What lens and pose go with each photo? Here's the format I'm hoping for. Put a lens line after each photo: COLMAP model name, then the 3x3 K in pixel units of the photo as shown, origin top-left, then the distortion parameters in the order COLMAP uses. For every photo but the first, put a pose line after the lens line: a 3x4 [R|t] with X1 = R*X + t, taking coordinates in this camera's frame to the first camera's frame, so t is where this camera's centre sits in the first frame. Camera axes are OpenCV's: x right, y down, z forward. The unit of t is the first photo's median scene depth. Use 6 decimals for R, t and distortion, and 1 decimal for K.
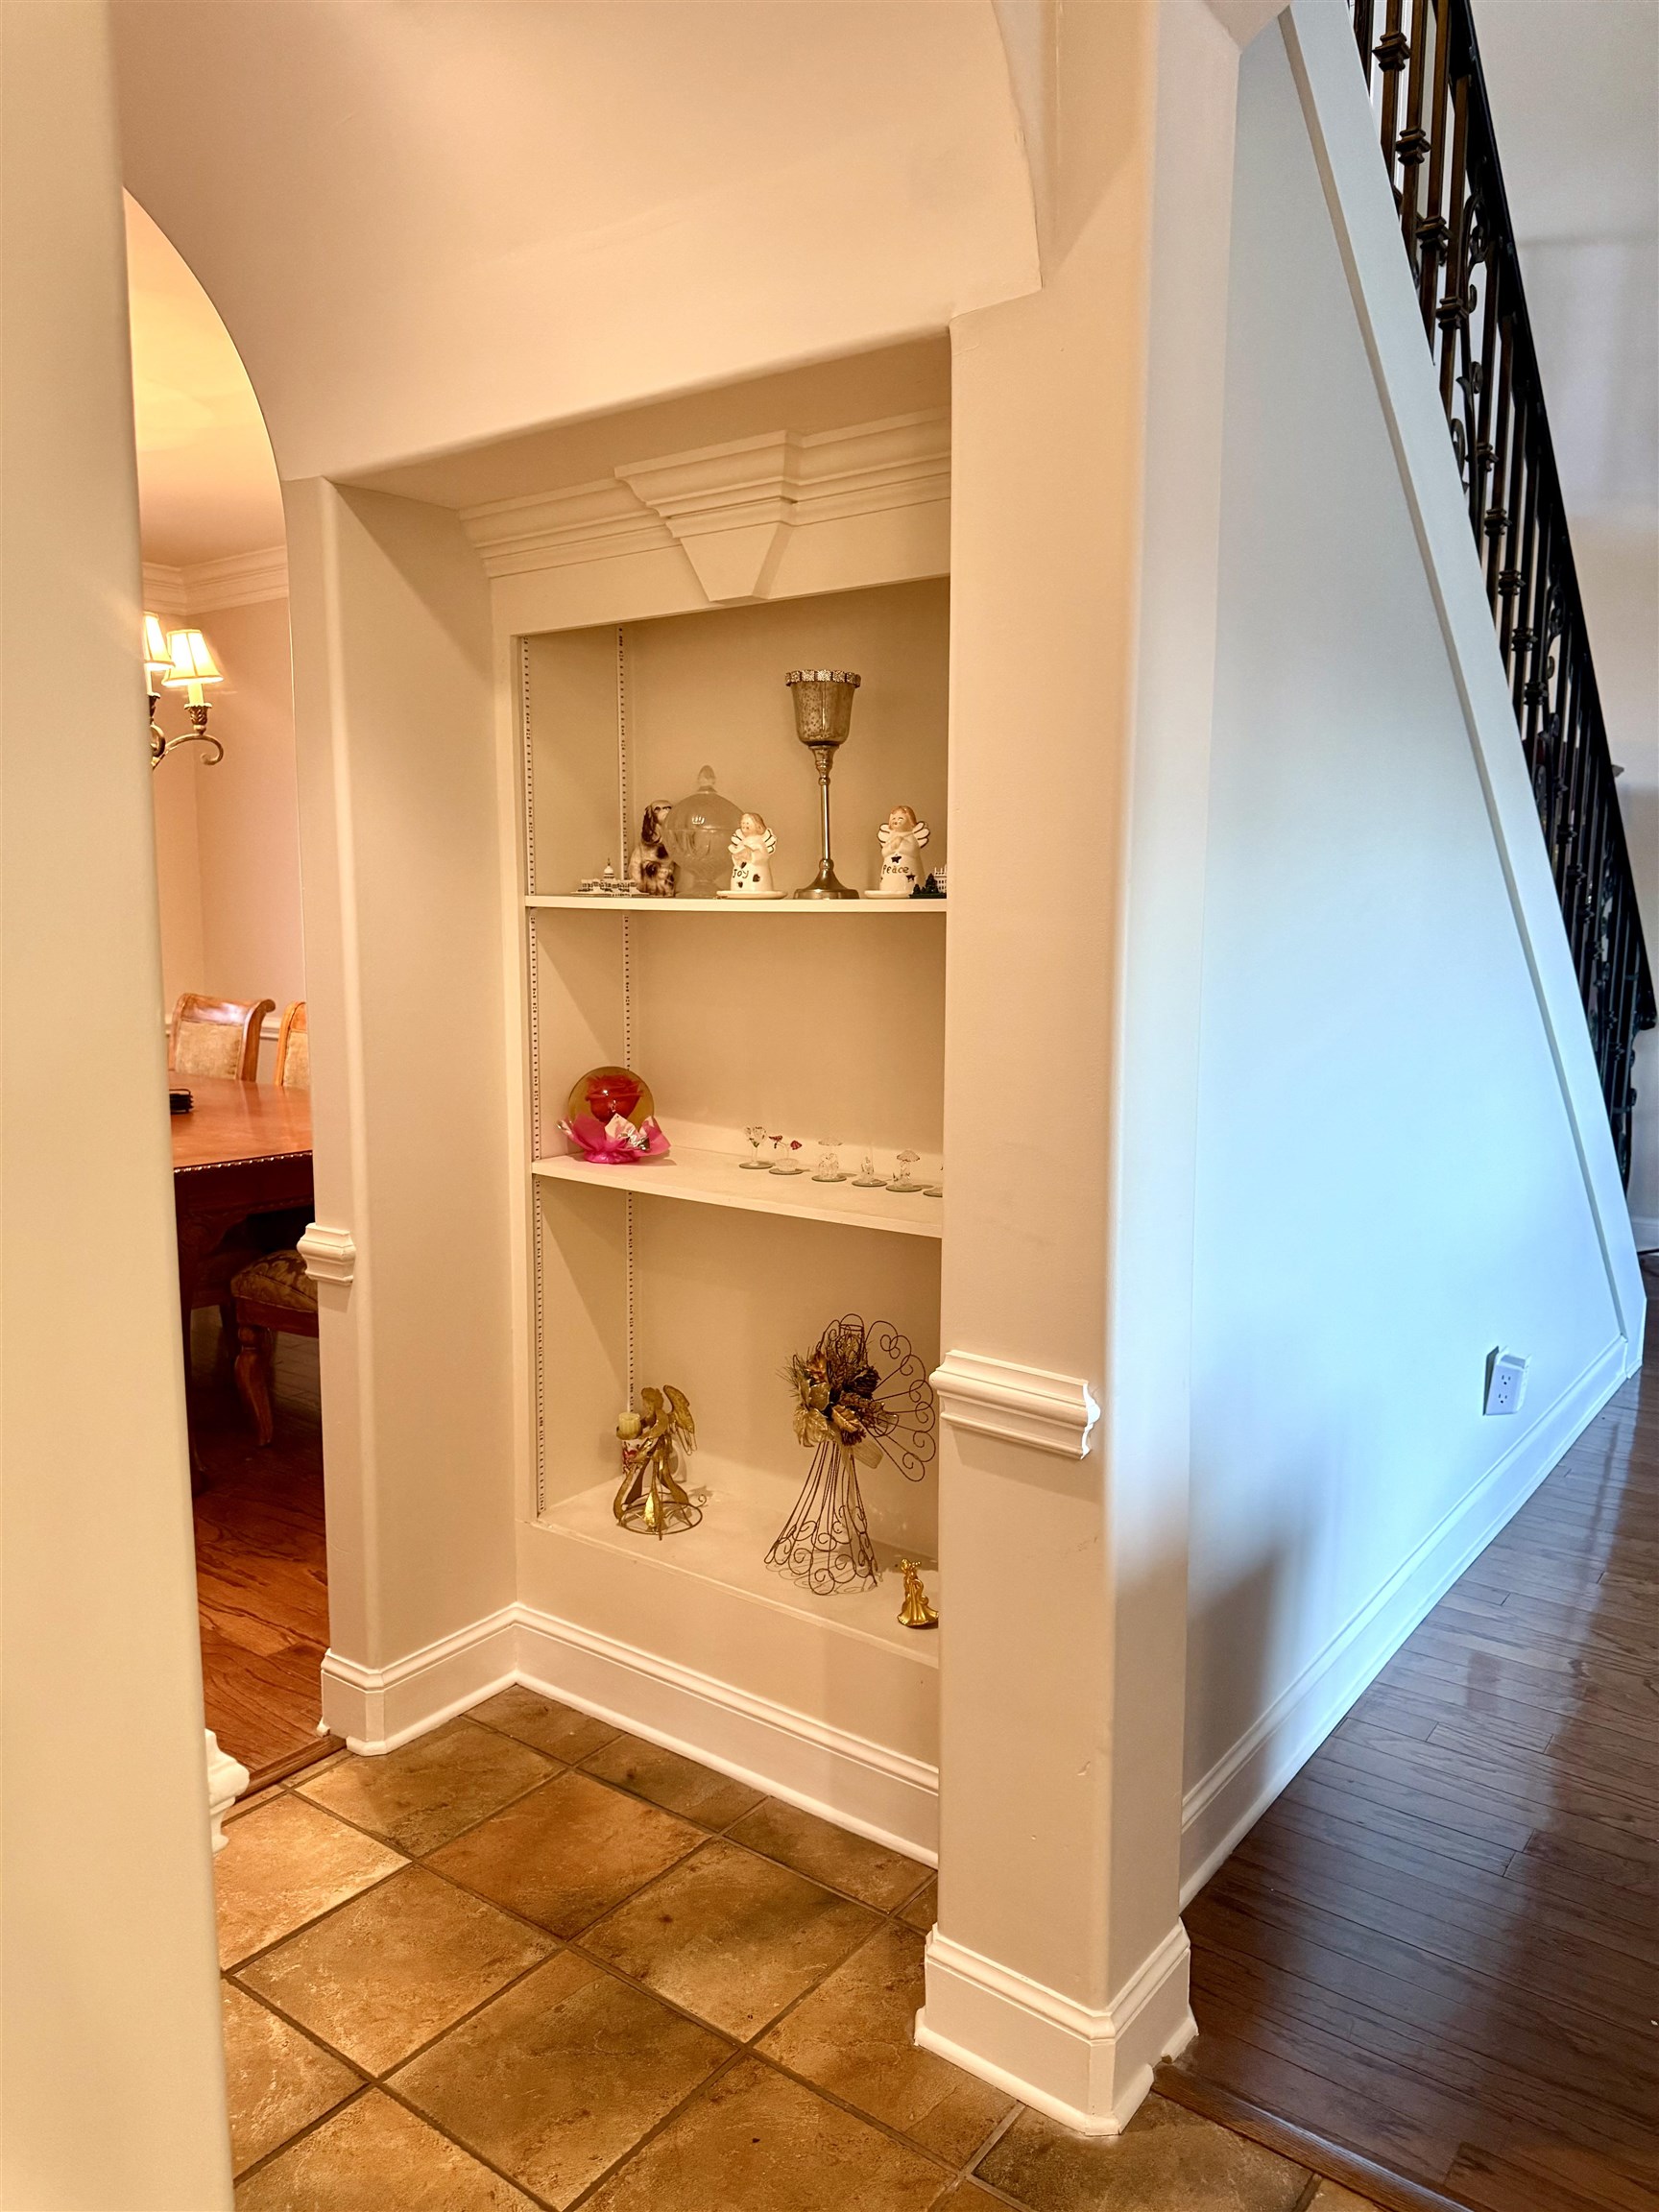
lens RADIAL K [[1559.5, 0, 841.5], [0, 1559.5, 1113.4], [0, 0, 1]] dist [0.022599, -0.021063]
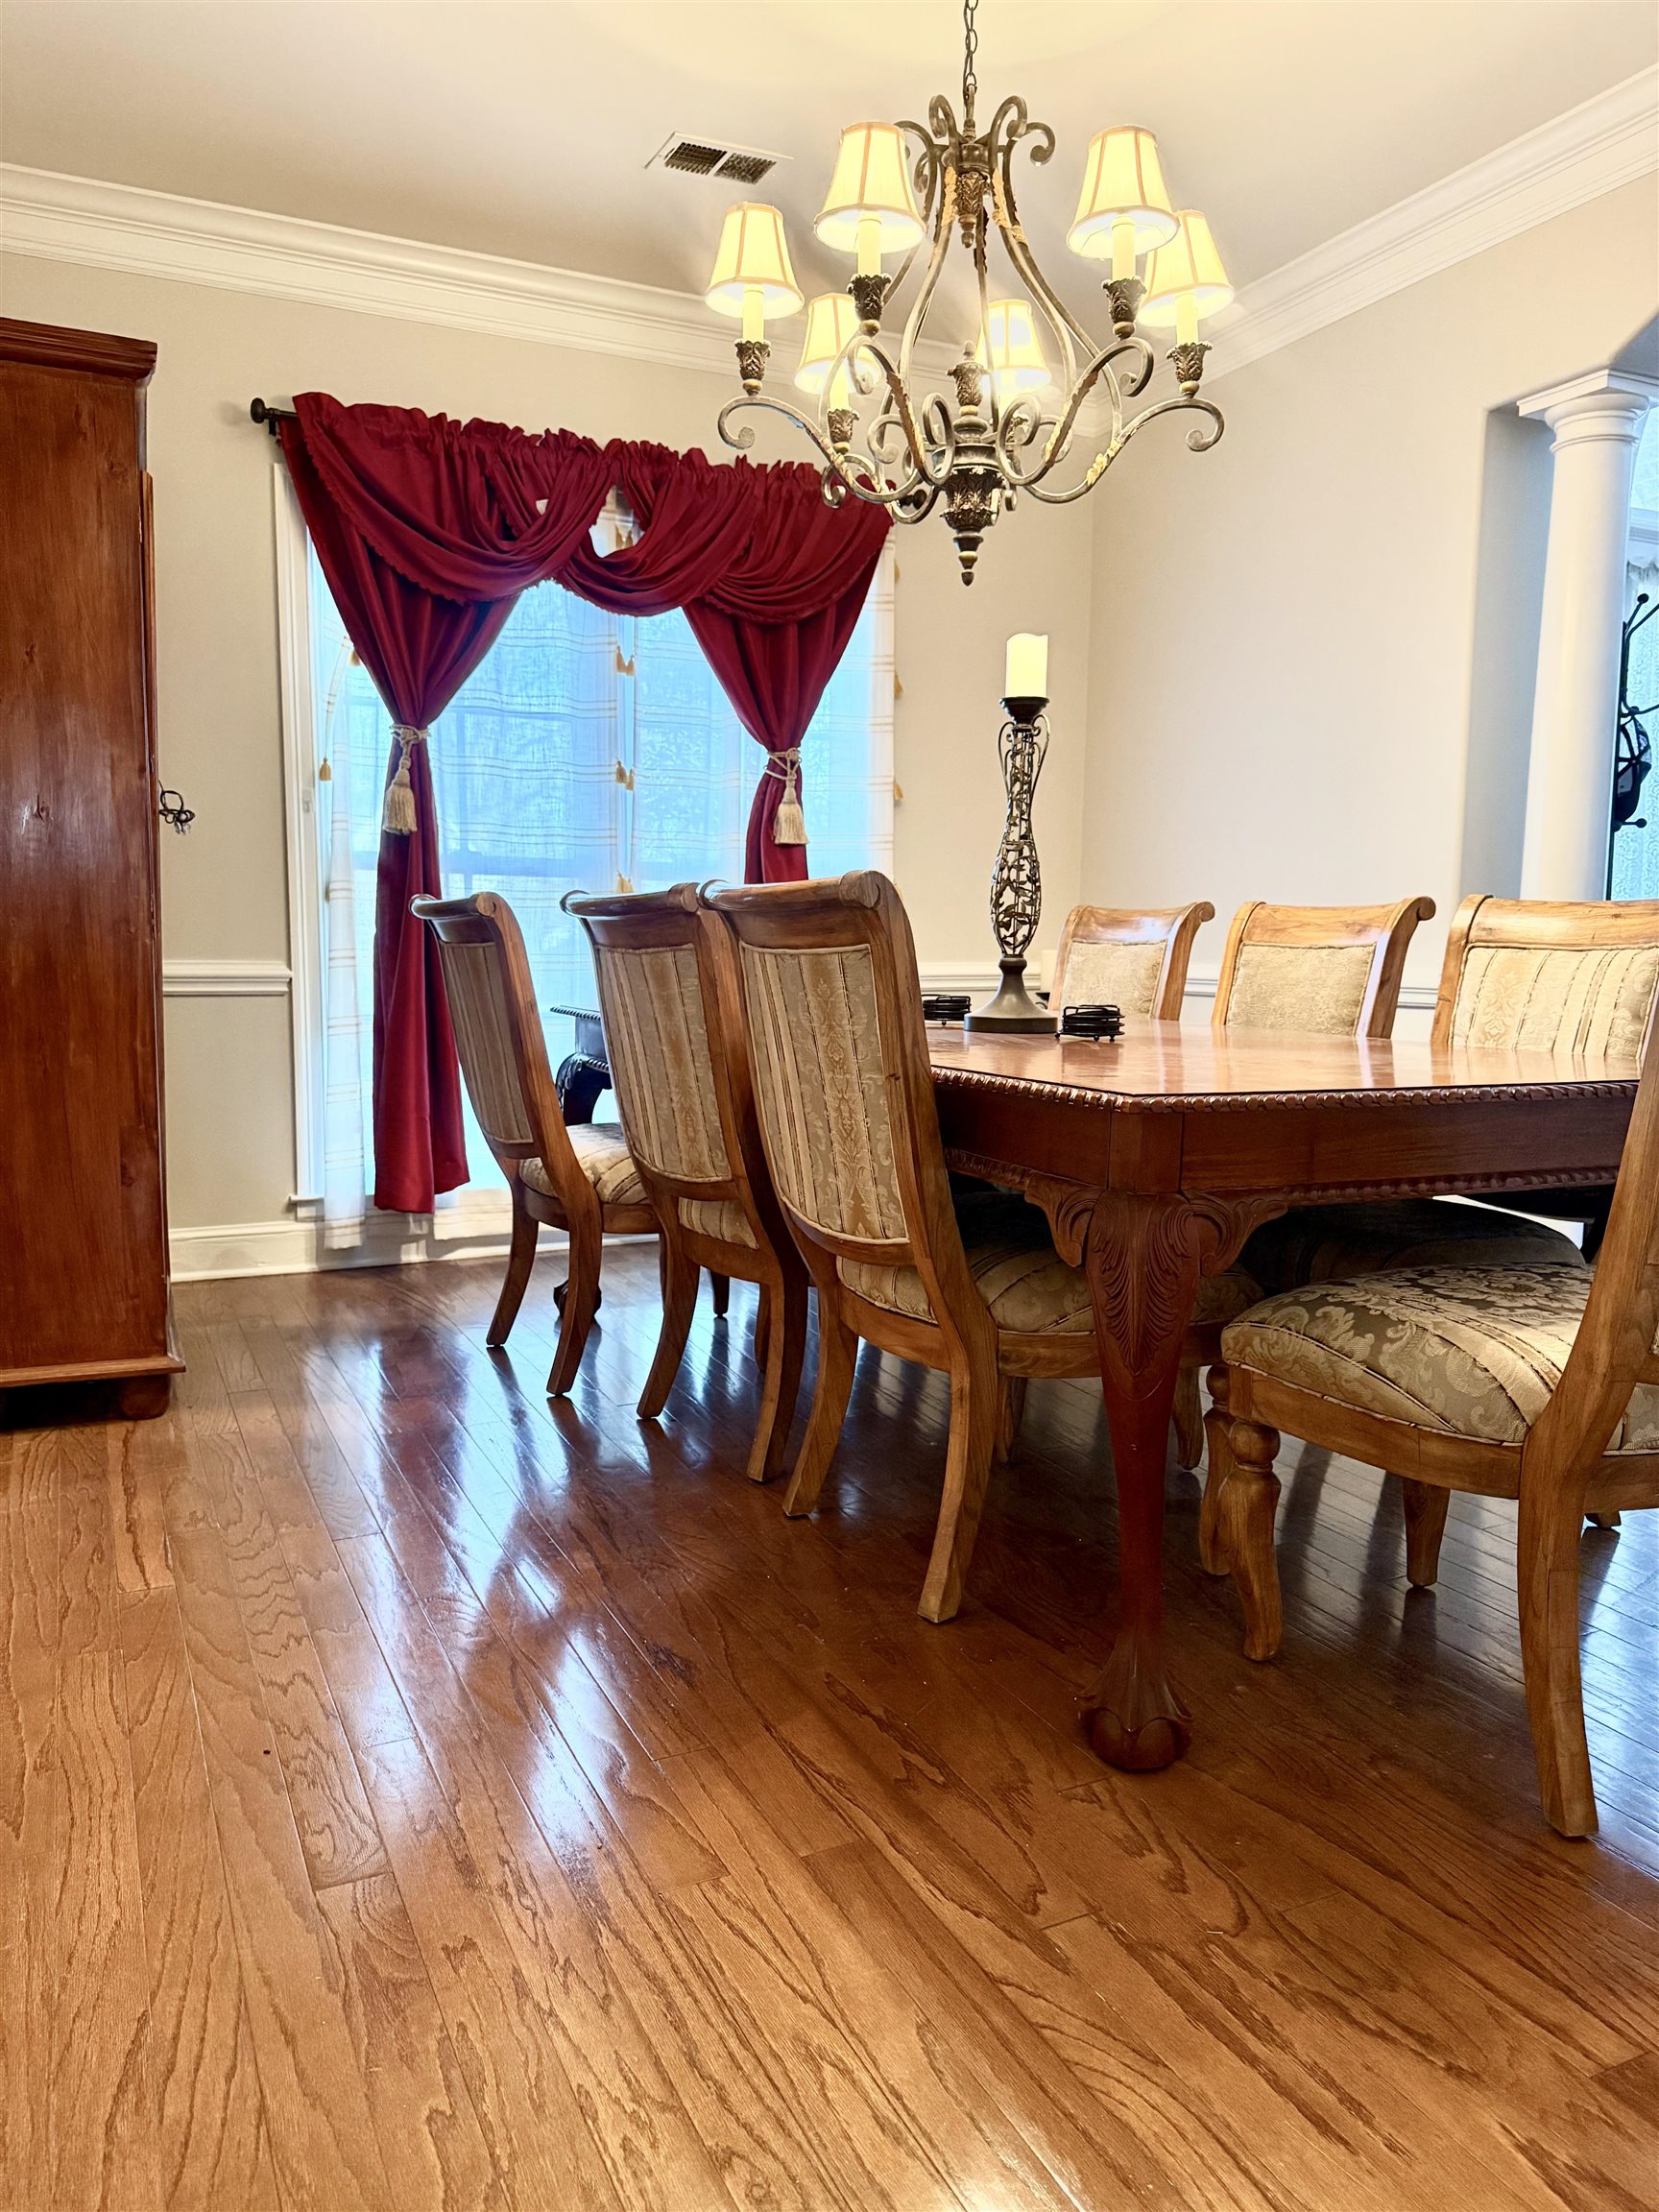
lens RADIAL K [[1559.5, 0, 827.4], [0, 1559.5, 1117.7], [0, 0, 1]] dist [0.022599, -0.021063]
pose [[0.879362, 0.053191, -0.473174, -0.263985], [-0.063633, 0.997955, -0.006075, 0.046921], [0.471883, 0.035452, 0.880948, 0.476617]]
